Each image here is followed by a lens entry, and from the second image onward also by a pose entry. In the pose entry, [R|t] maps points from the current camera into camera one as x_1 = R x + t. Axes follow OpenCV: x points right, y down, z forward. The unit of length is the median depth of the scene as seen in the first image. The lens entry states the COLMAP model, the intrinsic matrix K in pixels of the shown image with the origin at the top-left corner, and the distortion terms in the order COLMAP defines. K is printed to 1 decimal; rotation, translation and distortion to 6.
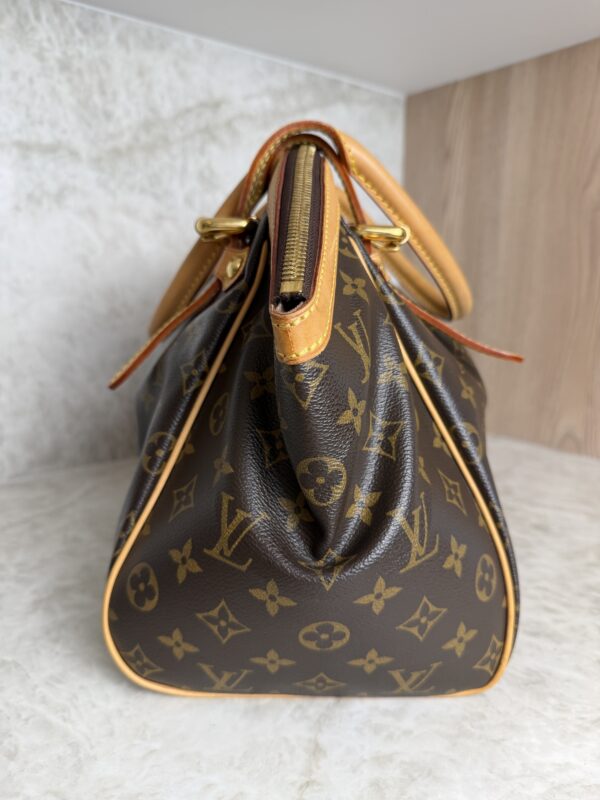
lens RADIAL K [[641.2, 0, 286.8], [0, 641.2, 386.2], [0, 0, 1]] dist [-0.031951, -0.003892]
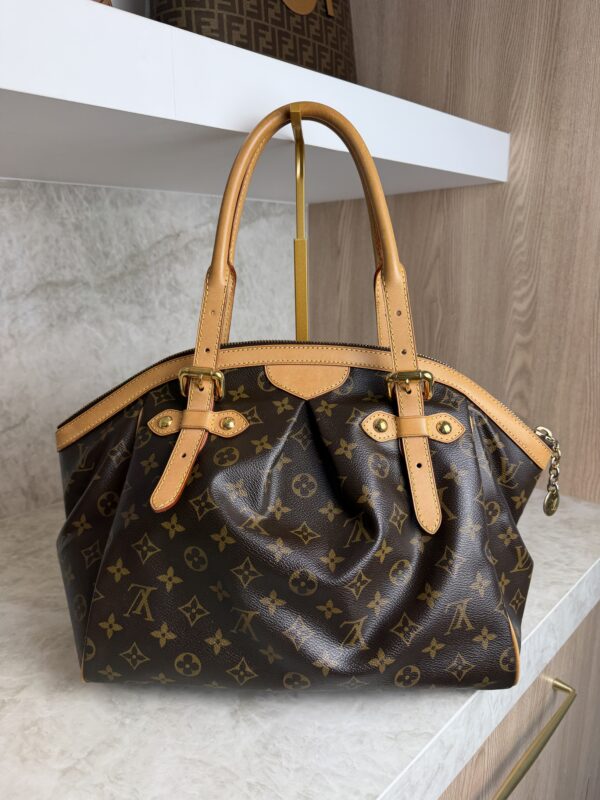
lens RADIAL K [[641.2, 0, 301.9], [0, 641.2, 385.9], [0, 0, 1]] dist [-0.031951, -0.003892]
pose [[0.989796, -0.047245, 0.134431, -0.047597], [0.040840, 0.997913, 0.050014, -0.183870], [-0.136513, -0.044014, 0.989660, -0.558286]]
